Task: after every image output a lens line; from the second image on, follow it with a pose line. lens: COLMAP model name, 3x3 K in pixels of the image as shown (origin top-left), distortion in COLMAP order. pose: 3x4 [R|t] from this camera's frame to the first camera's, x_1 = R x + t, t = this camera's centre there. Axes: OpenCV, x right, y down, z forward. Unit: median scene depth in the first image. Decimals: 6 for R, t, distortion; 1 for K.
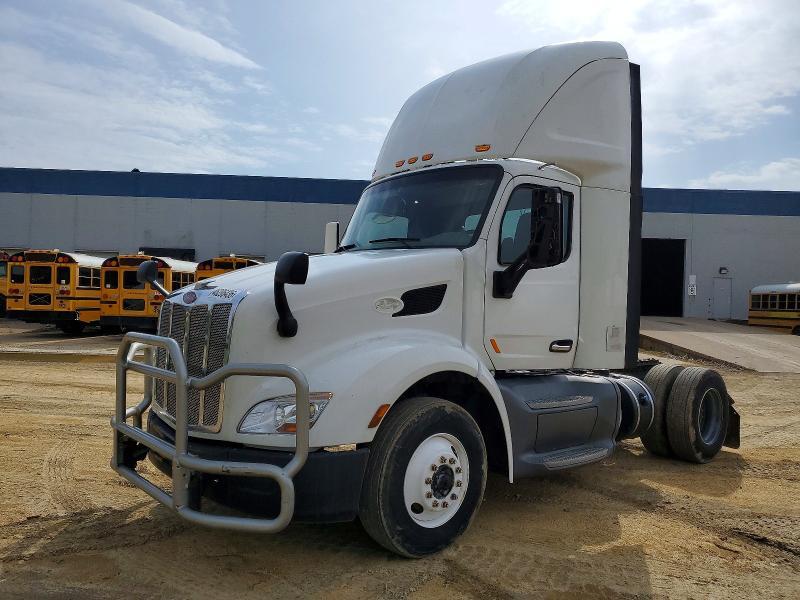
lens RADIAL K [[598.9, 0, 397.7], [0, 598.9, 303.9], [0, 0, 1]] dist [0.045028, 0.008827]
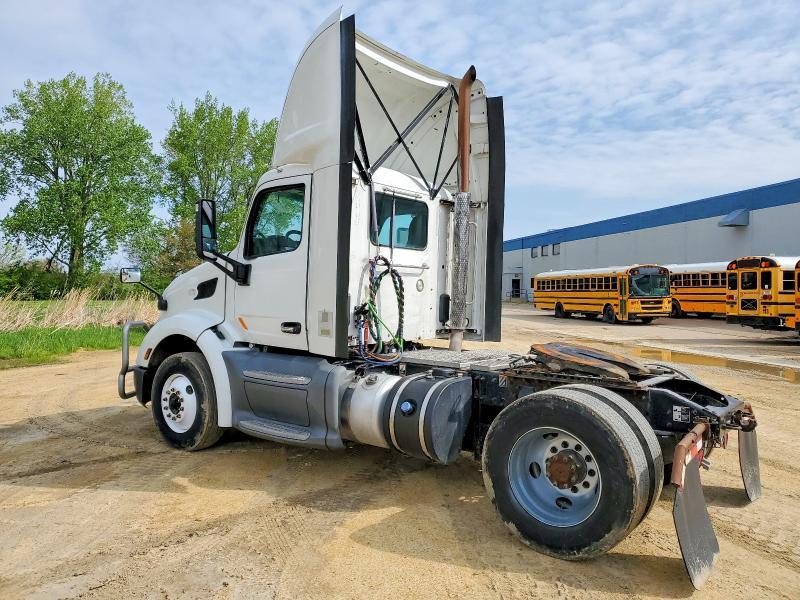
lens RADIAL K [[598.9, 0, 393.4], [0, 598.9, 297.8], [0, 0, 1]] dist [0.045028, 0.008827]
pose [[0.221264, -0.017684, -0.975054, 0.279070], [-0.009191, 0.999753, -0.020218, 0.007194], [0.975171, 0.013435, 0.221047, 0.192828]]
